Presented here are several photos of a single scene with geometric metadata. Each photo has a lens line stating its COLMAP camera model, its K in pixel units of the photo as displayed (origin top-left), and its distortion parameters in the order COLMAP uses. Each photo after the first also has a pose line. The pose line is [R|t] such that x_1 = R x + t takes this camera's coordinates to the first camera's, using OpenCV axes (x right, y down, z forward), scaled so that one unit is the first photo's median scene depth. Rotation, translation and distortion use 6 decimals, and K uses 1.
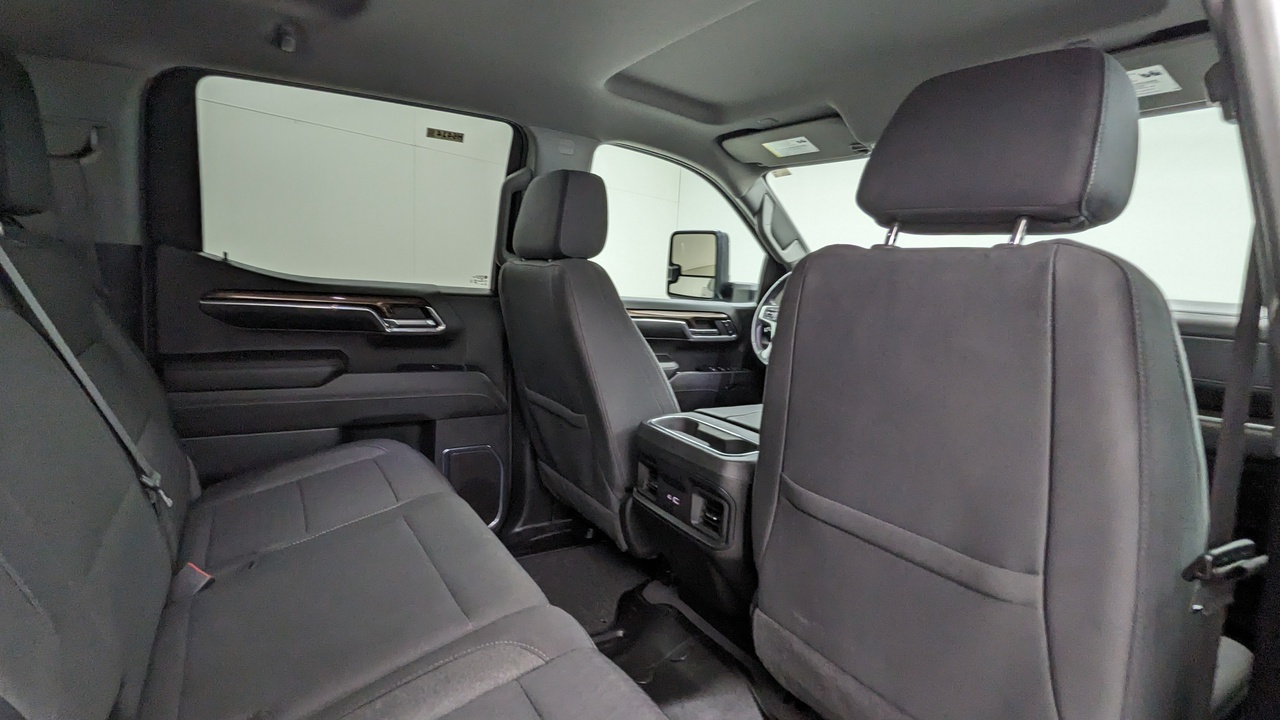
lens RADIAL K [[614.6, 0, 646.0], [0, 614.6, 342.8], [0, 0, 1]] dist [0.000206, -0.000062]
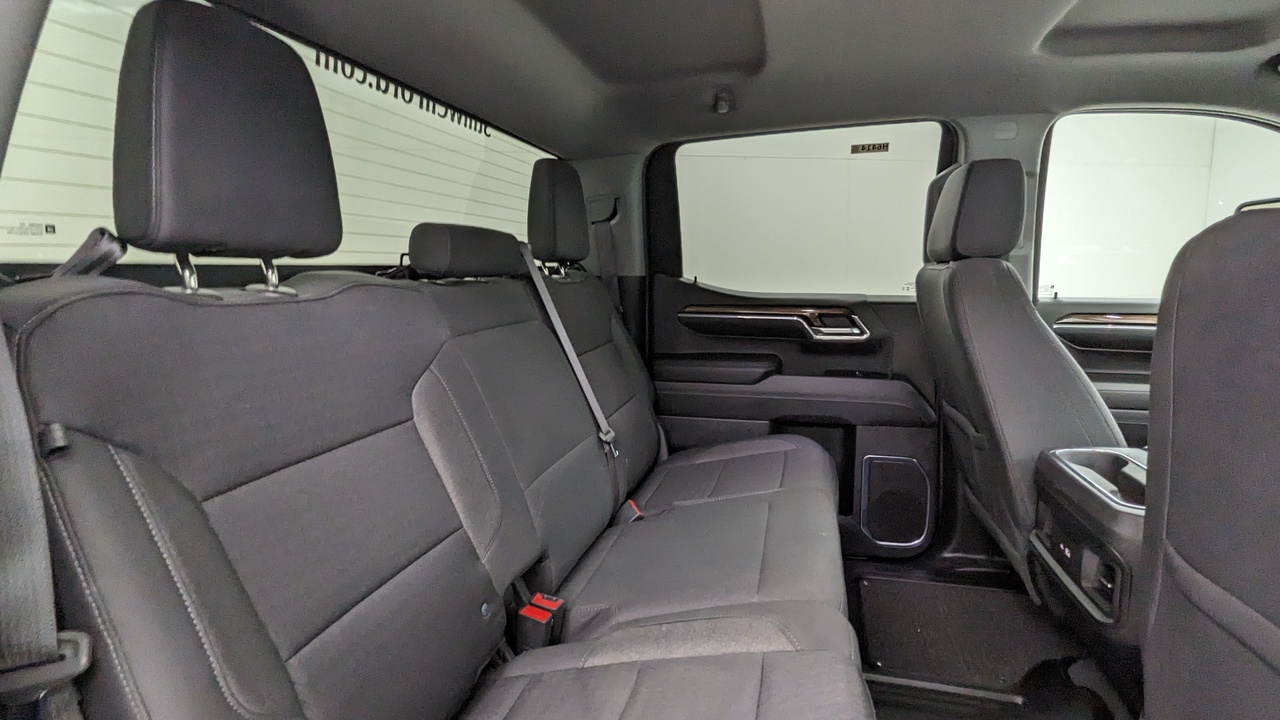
lens RADIAL K [[614.6, 0, 646.0], [0, 614.6, 342.8], [0, 0, 1]] dist [0.000206, -0.000062]
pose [[0.679926, 0.013658, -0.733153, 0.198309], [-0.026484, 0.999632, -0.005939, 0.003465], [0.732802, 0.023455, 0.680037, 0.040599]]
